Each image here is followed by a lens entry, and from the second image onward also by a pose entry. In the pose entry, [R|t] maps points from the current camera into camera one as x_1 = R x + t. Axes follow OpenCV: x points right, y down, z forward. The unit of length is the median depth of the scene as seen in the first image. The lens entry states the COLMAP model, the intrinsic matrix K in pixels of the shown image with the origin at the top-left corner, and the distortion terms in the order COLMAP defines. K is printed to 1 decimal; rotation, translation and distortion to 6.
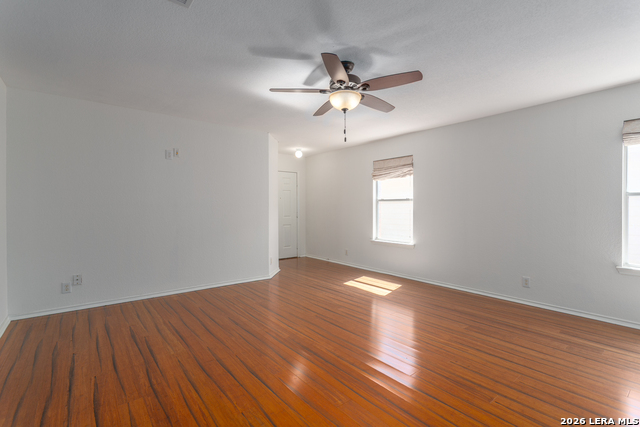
lens RADIAL K [[298.8, 0, 320.5], [0, 298.8, 209.4], [0, 0, 1]] dist [0.000774, 0.000205]
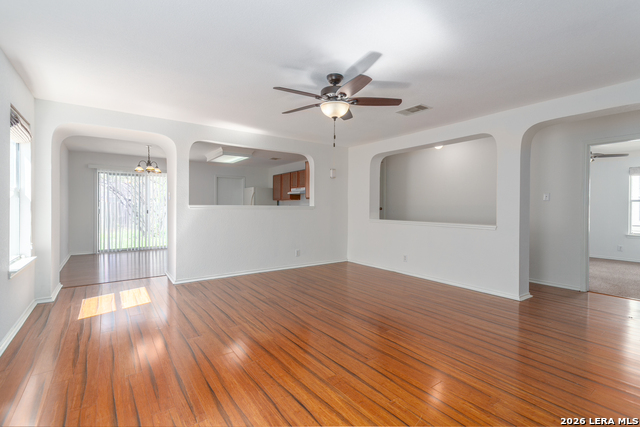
lens RADIAL K [[298.8, 0, 320.5], [0, 298.8, 209.4], [0, 0, 1]] dist [0.000774, 0.000205]
pose [[-0.998449, -0.007687, 0.055133, 0.060994], [-0.007078, 0.999912, 0.011233, -0.001400], [-0.055215, 0.010825, -0.998416, 1.833431]]
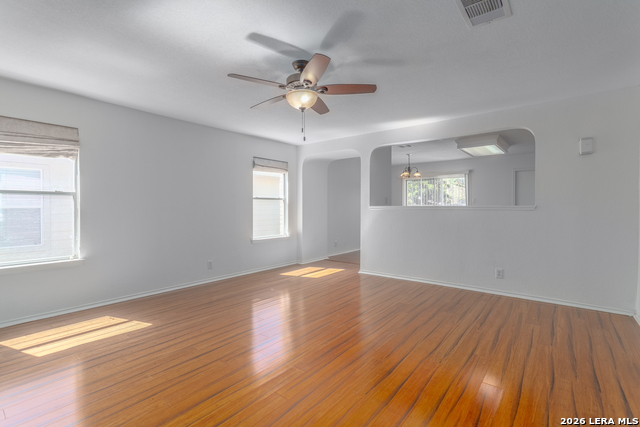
lens RADIAL K [[298.8, 0, 320.5], [0, 298.8, 209.4], [0, 0, 1]] dist [0.000774, 0.000205]
pose [[-0.219181, -0.011016, 0.975622, -0.796116], [0.004274, 0.999916, 0.012250, -0.004459], [-0.975675, 0.006855, -0.219115, 1.006538]]
